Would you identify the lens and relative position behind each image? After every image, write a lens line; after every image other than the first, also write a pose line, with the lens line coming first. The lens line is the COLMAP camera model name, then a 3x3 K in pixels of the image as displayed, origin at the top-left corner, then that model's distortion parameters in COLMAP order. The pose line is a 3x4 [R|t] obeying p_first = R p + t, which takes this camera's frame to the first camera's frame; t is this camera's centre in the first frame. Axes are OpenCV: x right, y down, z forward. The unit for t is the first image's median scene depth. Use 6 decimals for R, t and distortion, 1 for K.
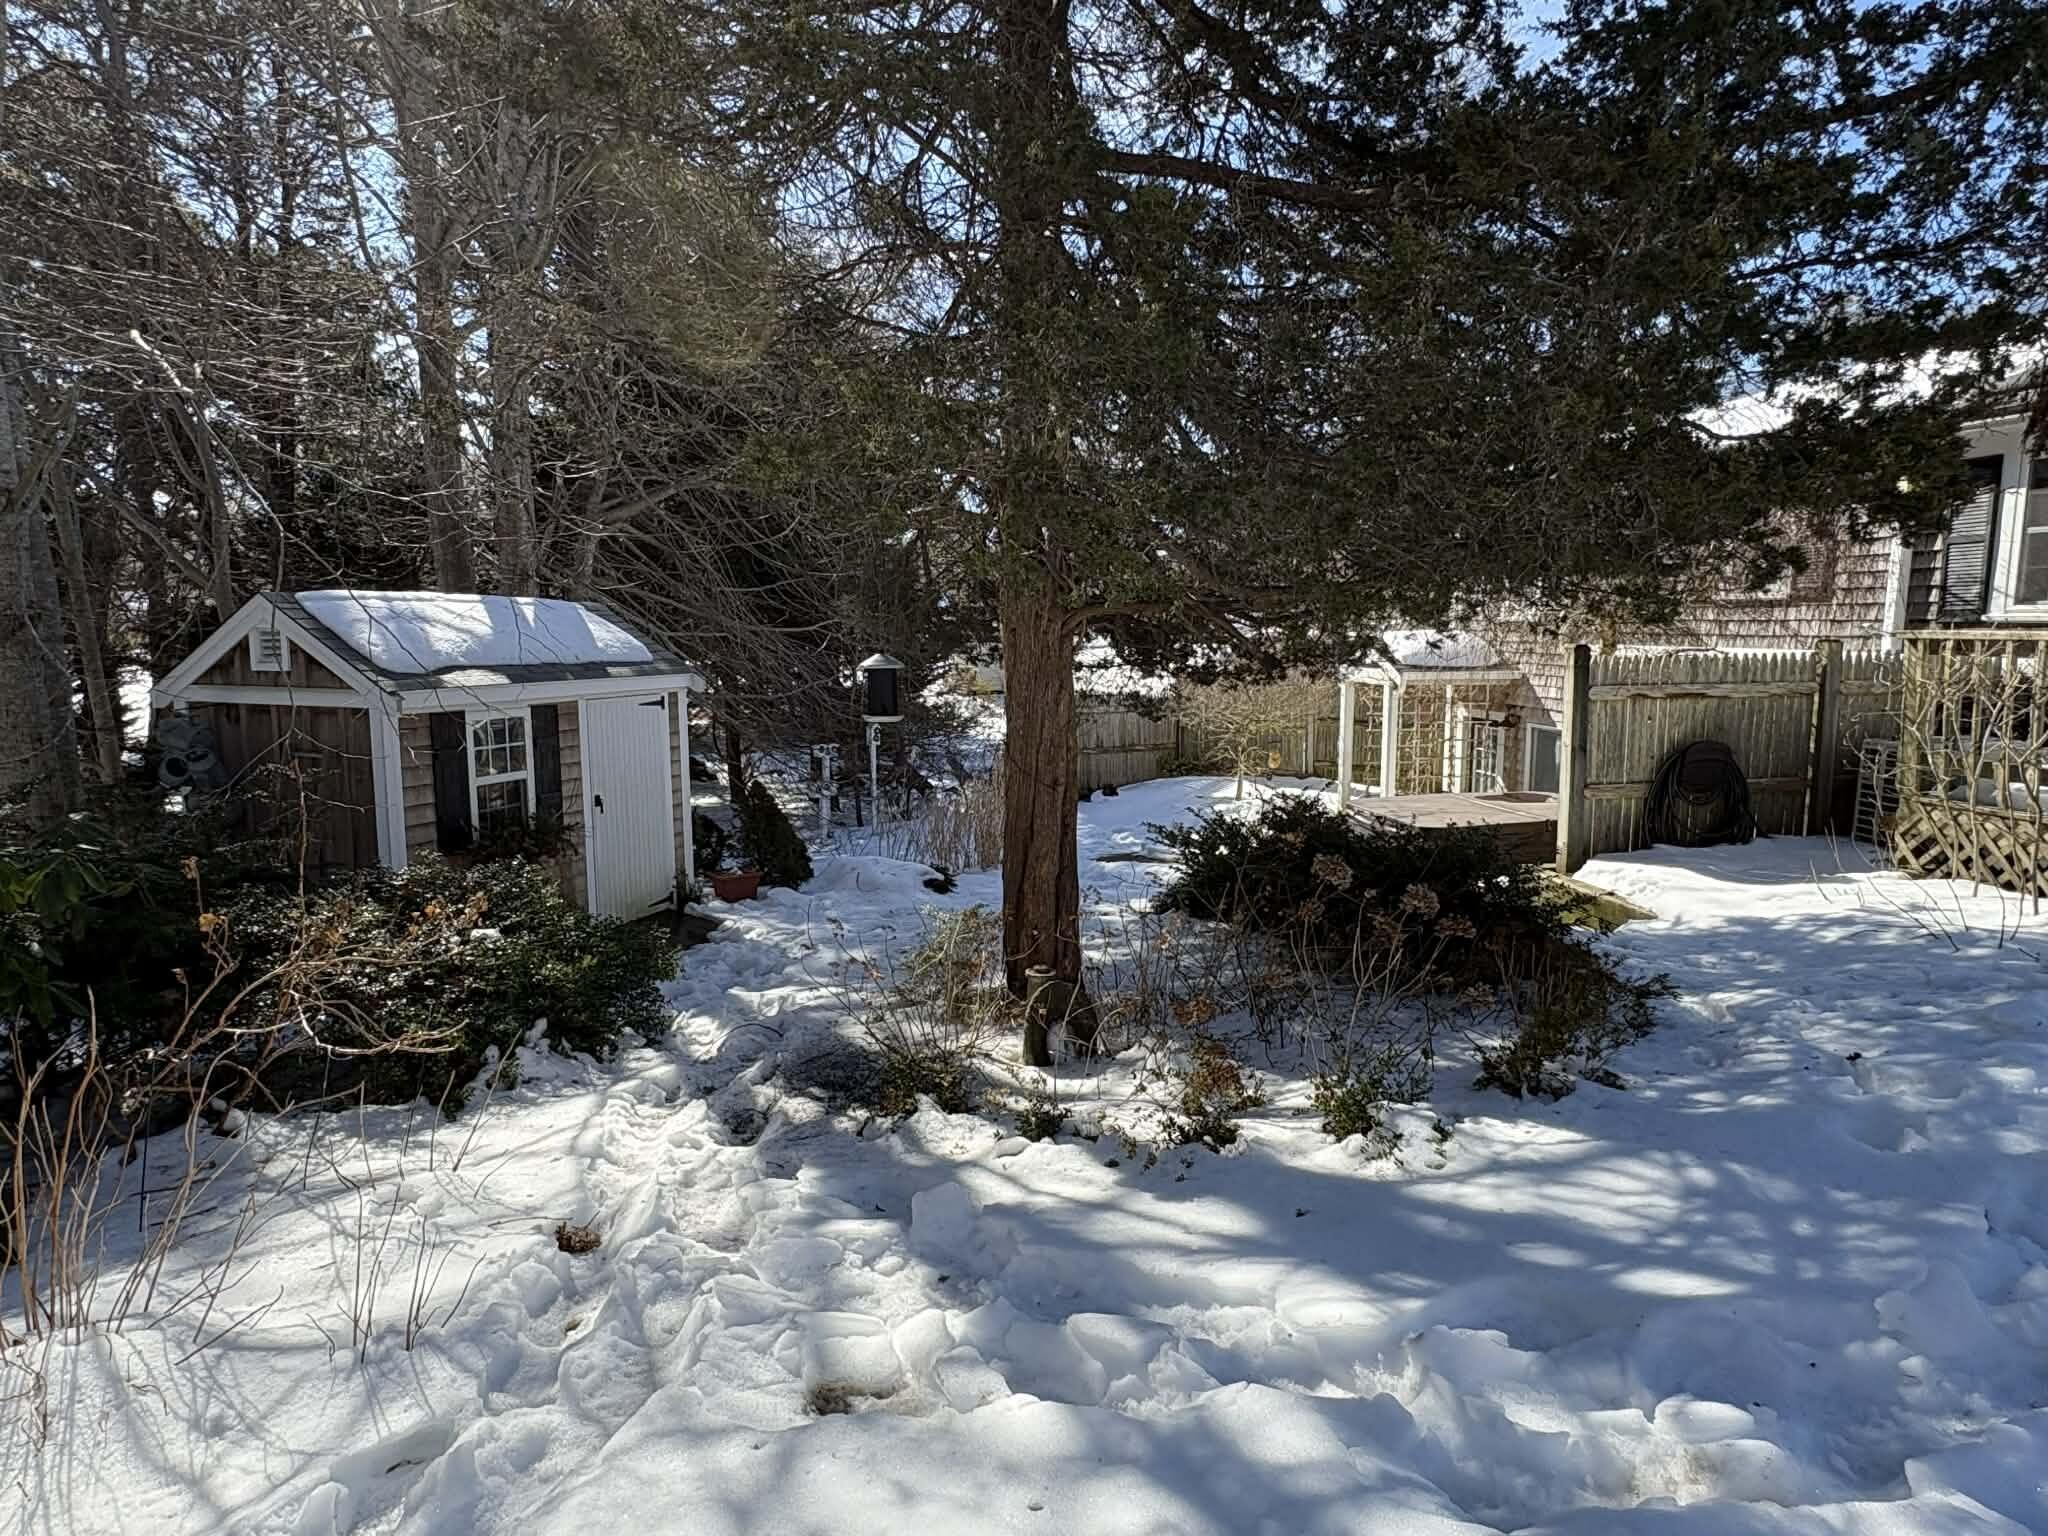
lens RADIAL K [[1042.3, 0, 1024.0], [0, 1042.3, 768.0], [0, 0, 1]] dist [0.001106, -0.001116]
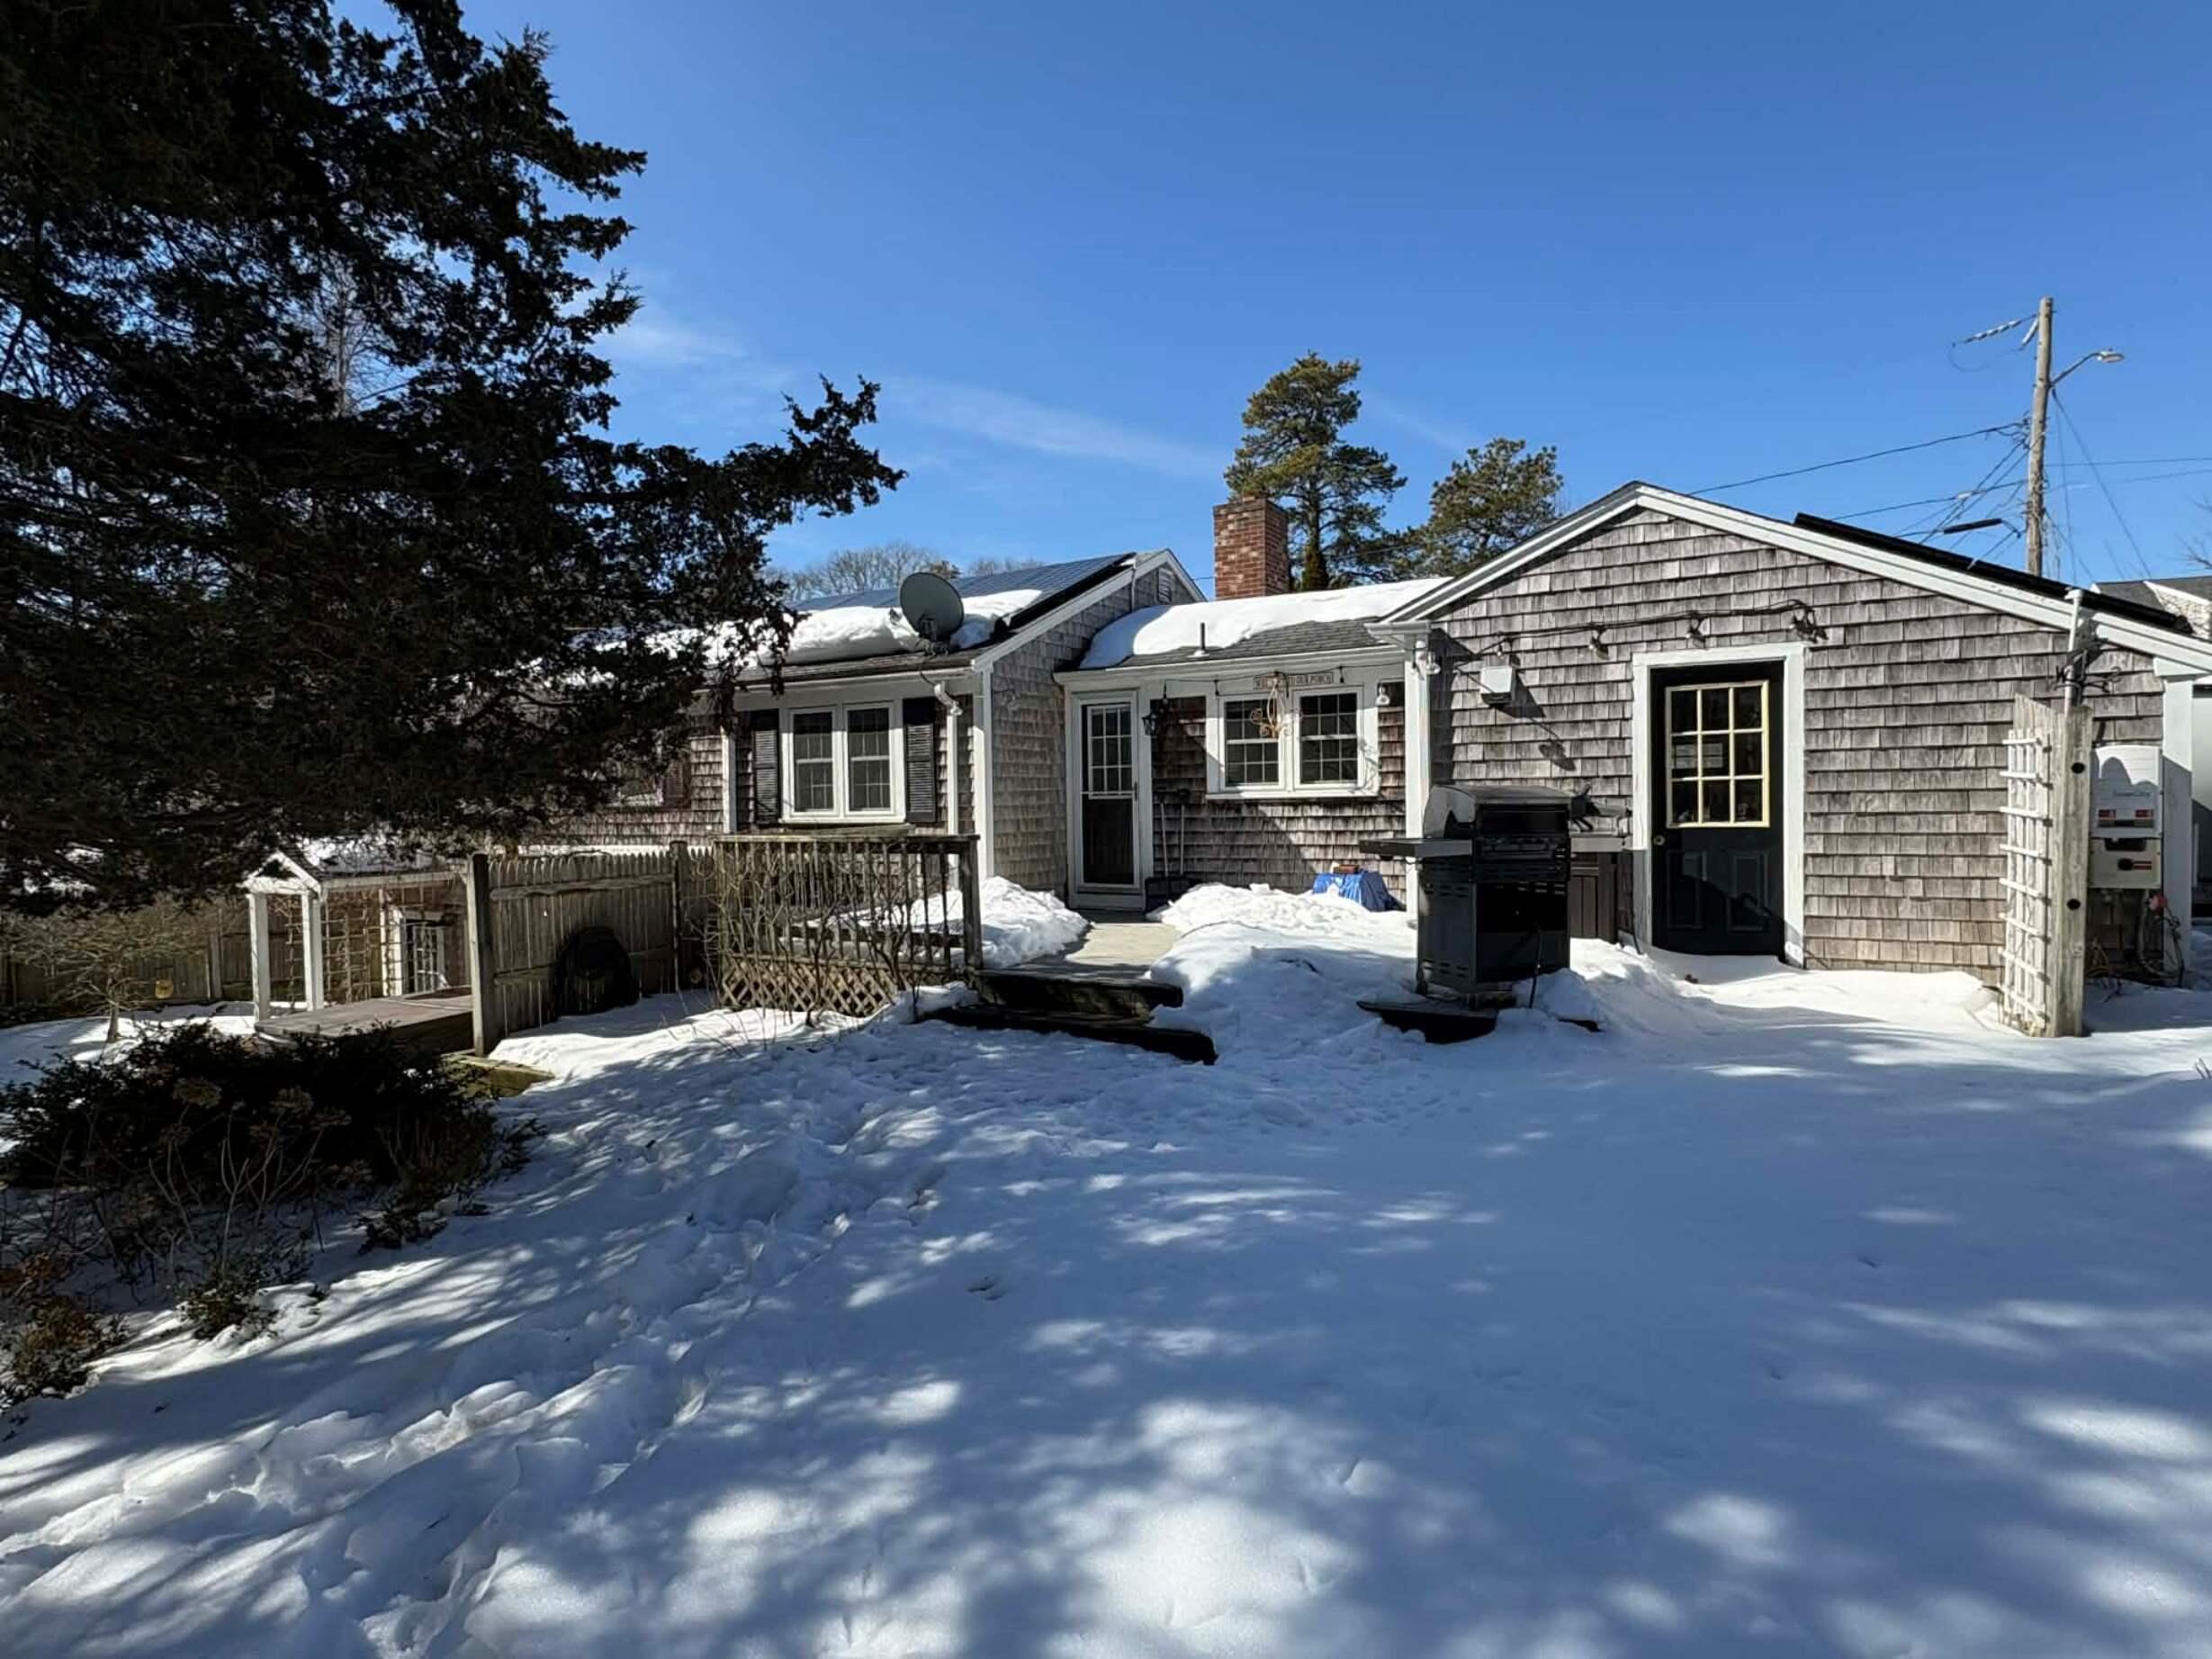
lens RADIAL K [[1125.9, 0, 1106.0], [0, 1125.9, 829.5], [0, 0, 1]] dist [0.001106, -0.001116]
pose [[0.614648, -0.028723, 0.788278, -0.020382], [0.113830, 0.992106, -0.052607, -0.000656], [-0.780545, 0.122065, 0.613066, -0.309173]]
